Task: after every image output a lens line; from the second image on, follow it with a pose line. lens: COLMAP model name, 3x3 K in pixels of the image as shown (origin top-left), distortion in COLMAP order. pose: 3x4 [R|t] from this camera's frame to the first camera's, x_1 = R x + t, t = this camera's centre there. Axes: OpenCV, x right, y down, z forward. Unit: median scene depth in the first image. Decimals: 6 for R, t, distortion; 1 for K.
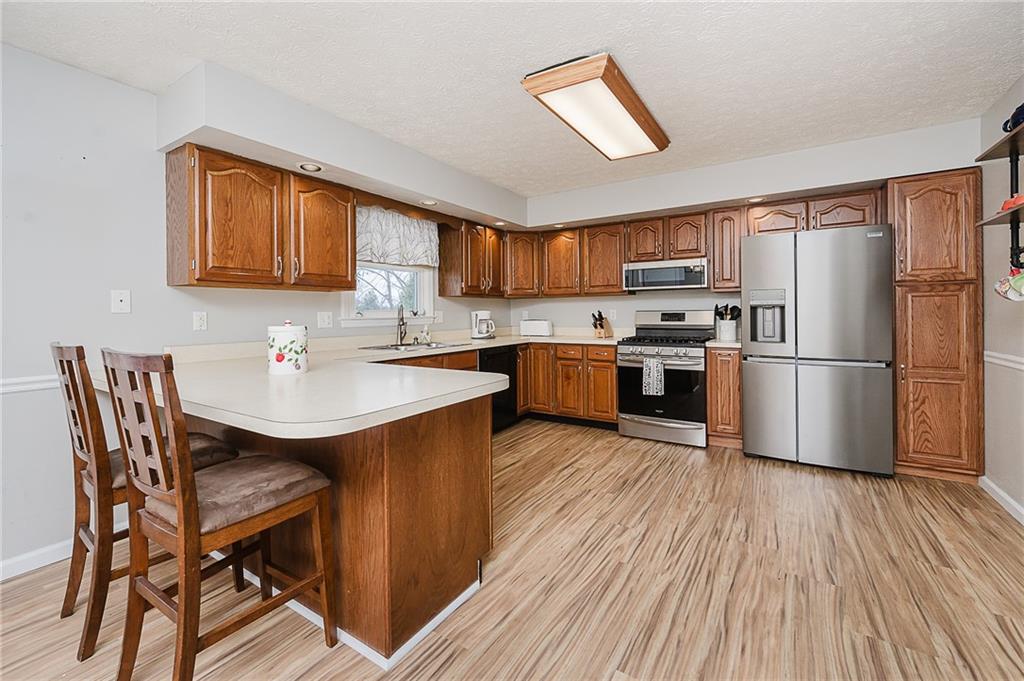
lens RADIAL K [[427.0, 0, 506.5], [0, 427.0, 312.5], [0, 0, 1]] dist [-0.001961, -0.000276]
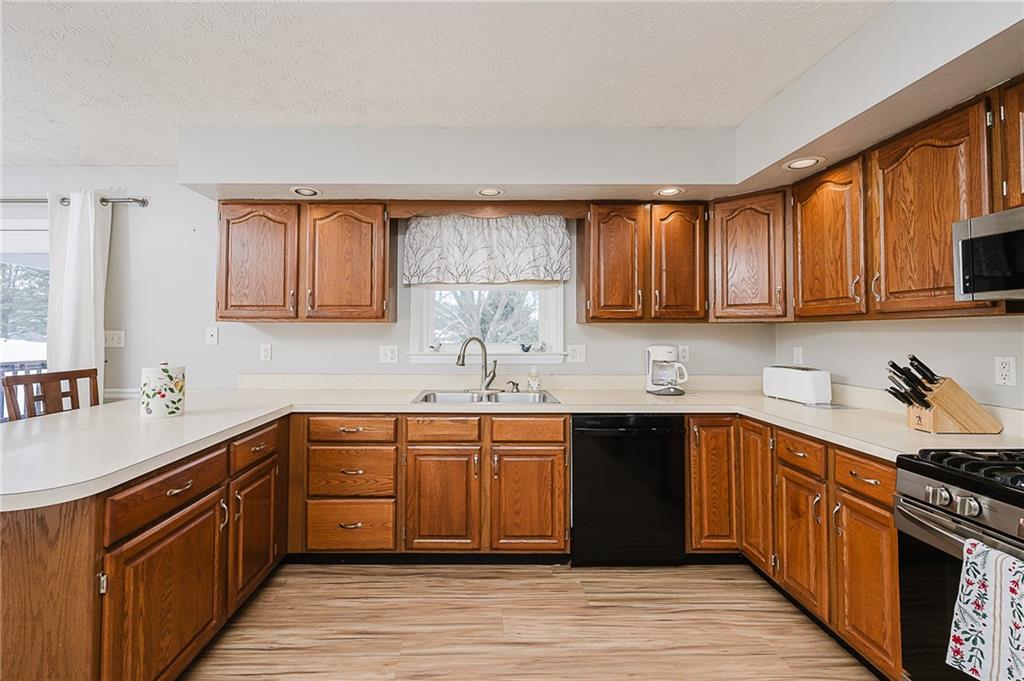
lens RADIAL K [[450.0, 0, 491.7], [0, 450.0, 317.7], [0, 0, 1]] dist [-0.000385, 0.000278]
pose [[0.551953, -0.015289, -0.833735, 0.393635], [-0.006613, 0.999720, -0.022710, -0.032299], [0.833849, 0.018048, 0.551698, 0.549092]]
